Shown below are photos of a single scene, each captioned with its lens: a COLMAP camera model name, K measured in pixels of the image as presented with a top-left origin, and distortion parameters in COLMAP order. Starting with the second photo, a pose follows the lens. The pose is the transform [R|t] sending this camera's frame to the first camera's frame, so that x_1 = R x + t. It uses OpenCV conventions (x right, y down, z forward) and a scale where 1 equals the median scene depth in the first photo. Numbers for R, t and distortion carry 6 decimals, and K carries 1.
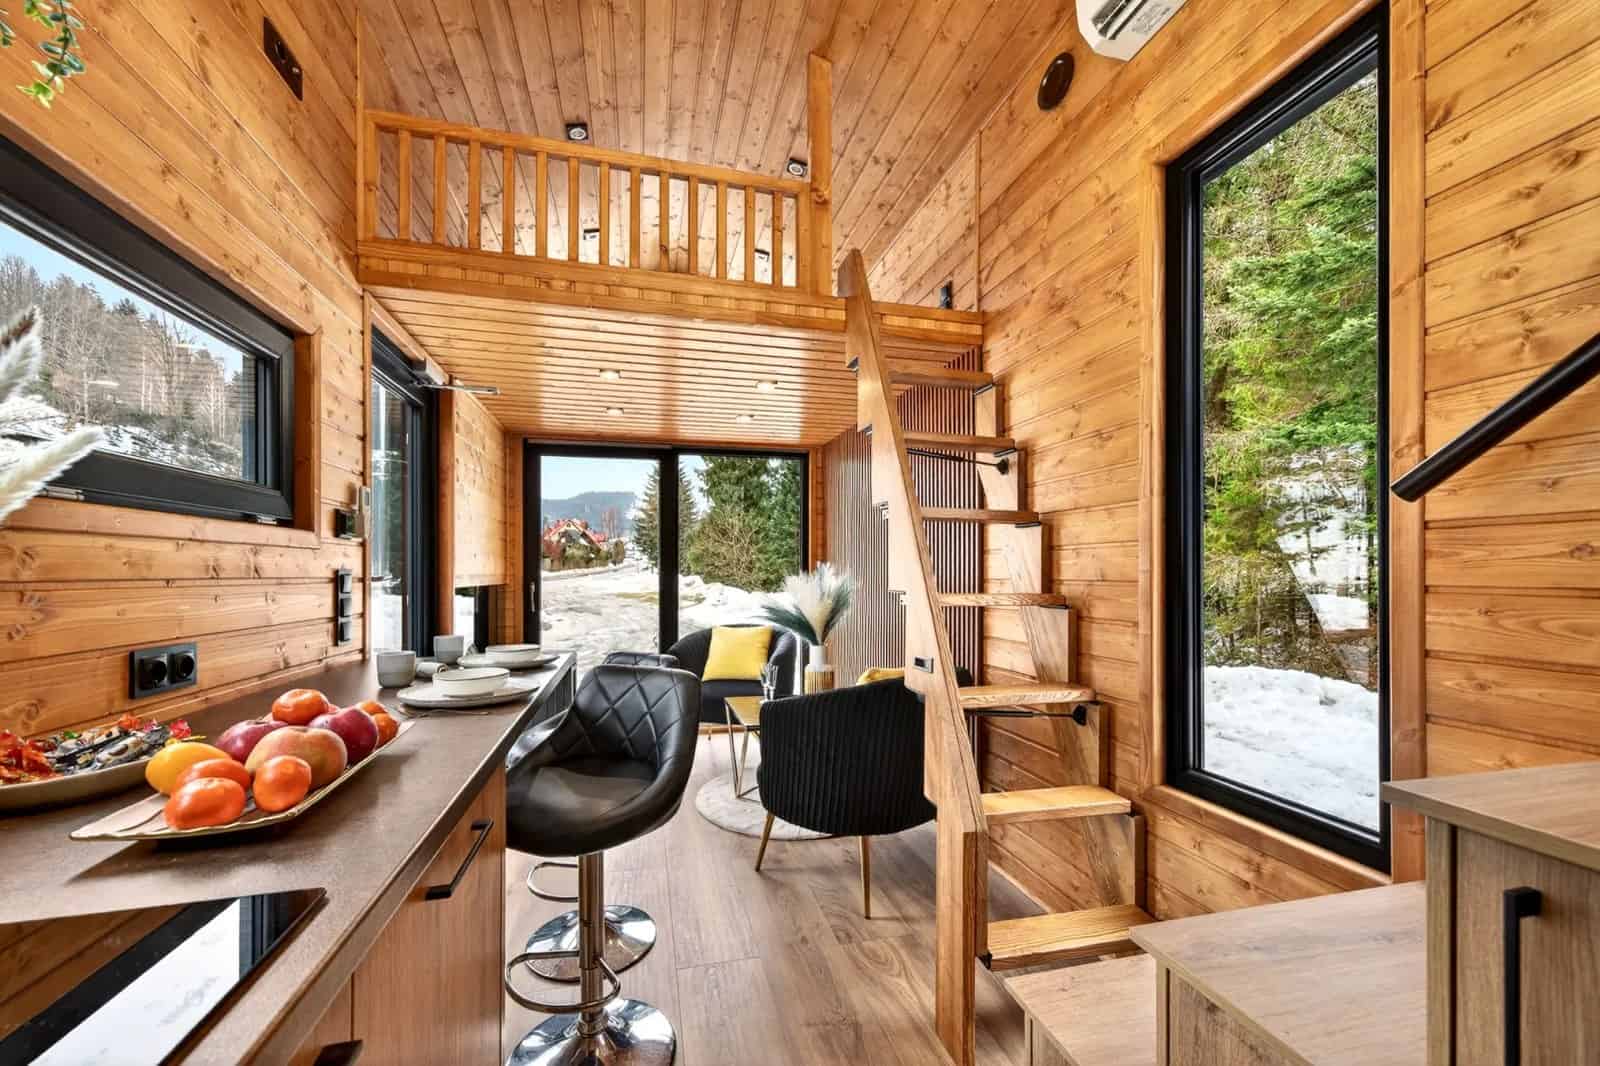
lens RADIAL K [[625.9, 0, 795.8], [0, 625.9, 572.1], [0, 0, 1]] dist [-0.003896, 0.000499]
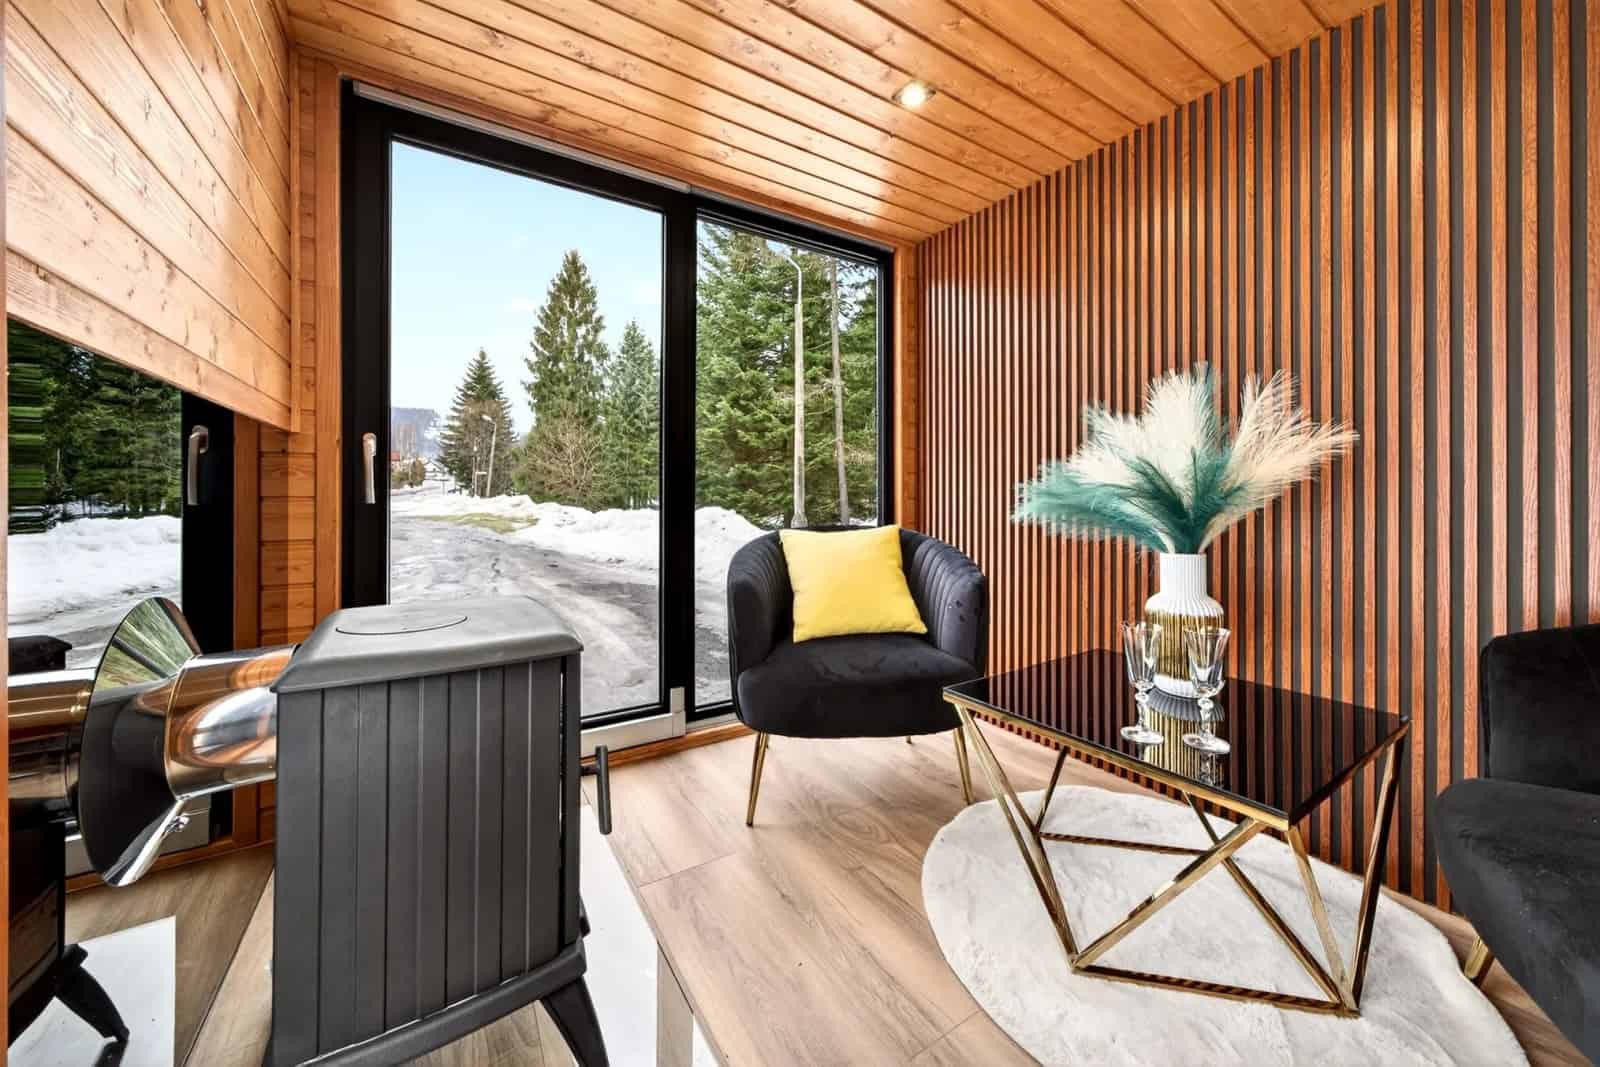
lens RADIAL K [[567.3, 0, 820.0], [0, 567.3, 491.8], [0, 0, 1]] dist [0.002533, 0.000830]
pose [[0.940786, -0.000101, 0.339002, -0.283946], [0.002468, 0.999975, -0.006551, 0.059497], [-0.338993, 0.007000, 0.940763, 0.579839]]
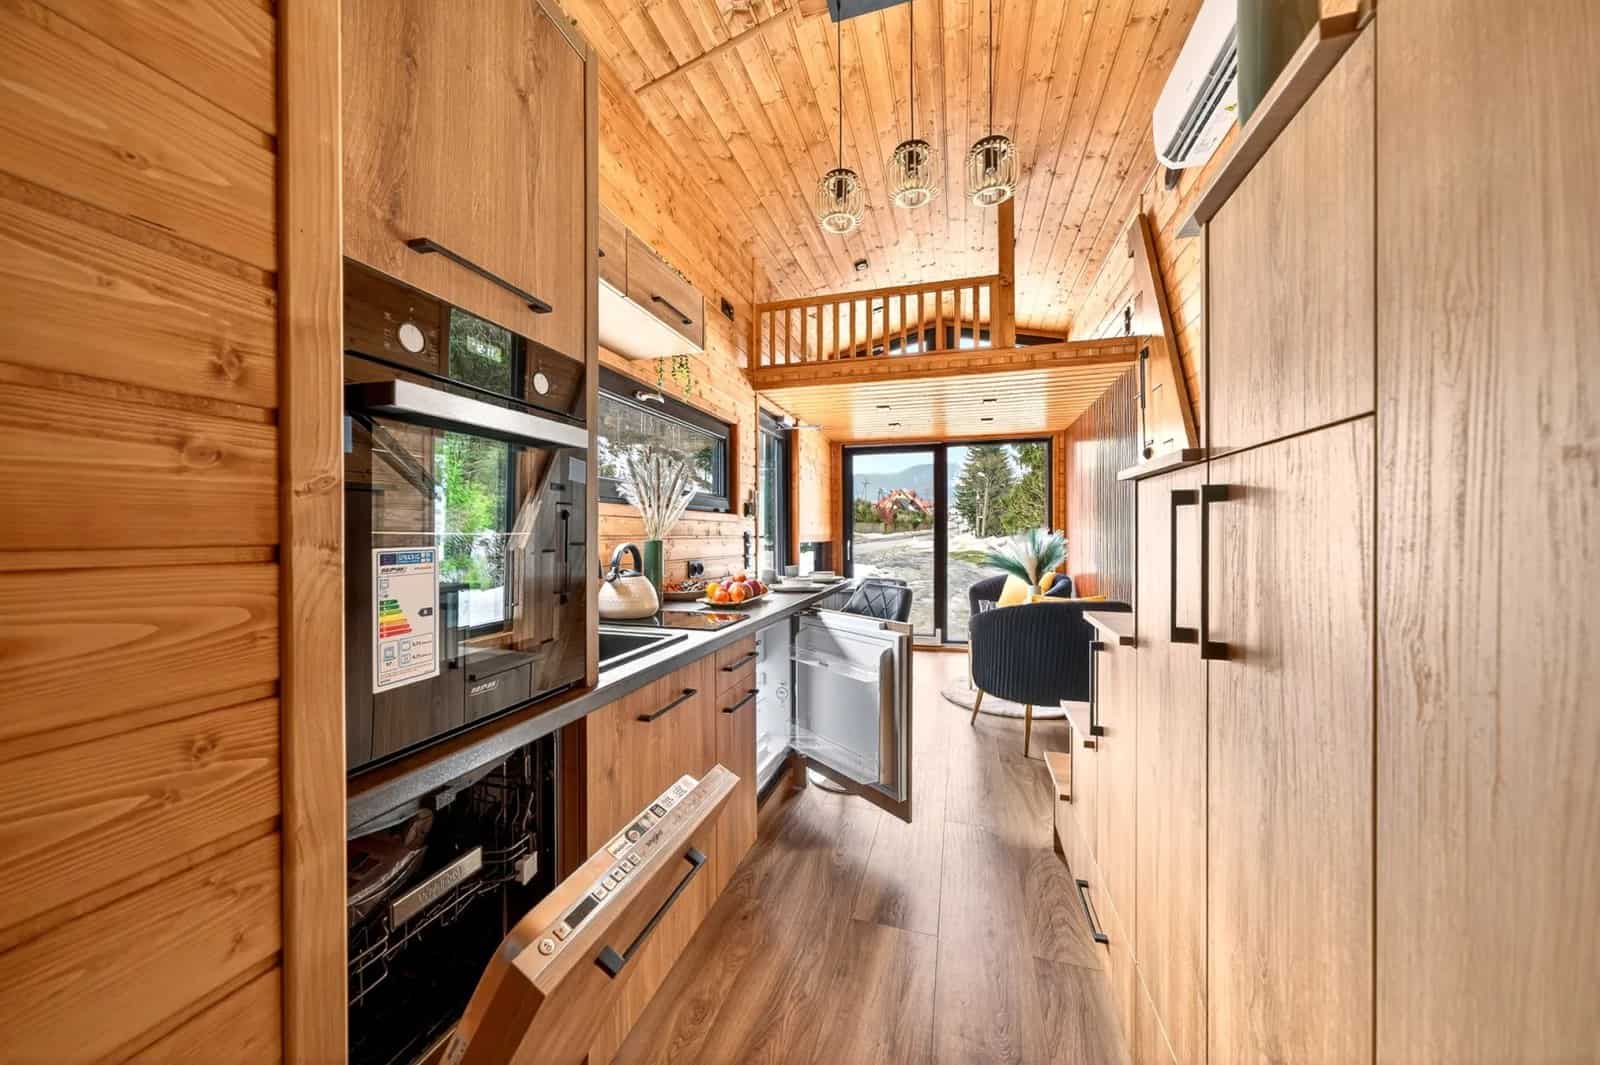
lens RADIAL K [[567.3, 0, 804.1], [0, 567.3, 535.6], [0, 0, 1]] dist [0.002533, 0.000830]
pose [[0.868530, -0.005027, -0.495611, 0.168255], [0.006391, 0.999979, 0.001056, 0.003422], [0.495595, -0.004085, 0.868544, -0.247785]]
